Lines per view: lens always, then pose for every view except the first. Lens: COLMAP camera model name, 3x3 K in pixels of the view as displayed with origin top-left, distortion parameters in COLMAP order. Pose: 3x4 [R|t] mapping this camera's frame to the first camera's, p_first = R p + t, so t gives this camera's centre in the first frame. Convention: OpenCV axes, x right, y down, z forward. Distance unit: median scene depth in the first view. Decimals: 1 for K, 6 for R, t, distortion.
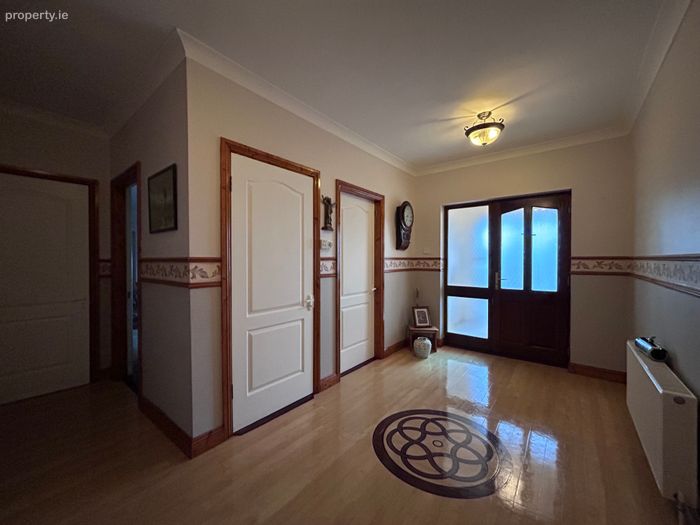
lens RADIAL K [[280.3, 0, 349.0], [0, 280.3, 262.1], [0, 0, 1]] dist [0.001480, -0.000008]
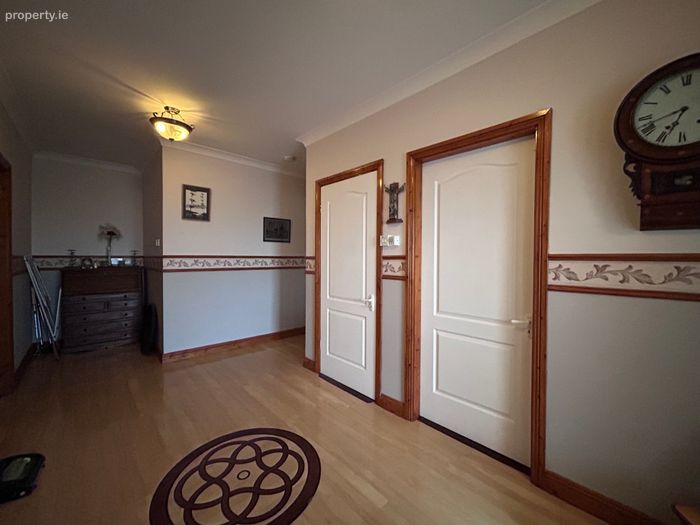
lens RADIAL K [[280.3, 0, 348.9], [0, 280.3, 260.0], [0, 0, 1]] dist [0.001480, -0.000008]
pose [[-0.142891, 0.014849, -0.989627, 0.819710], [-0.010322, 0.999811, 0.016492, -0.017579], [0.989685, 0.012572, -0.142711, 1.059165]]
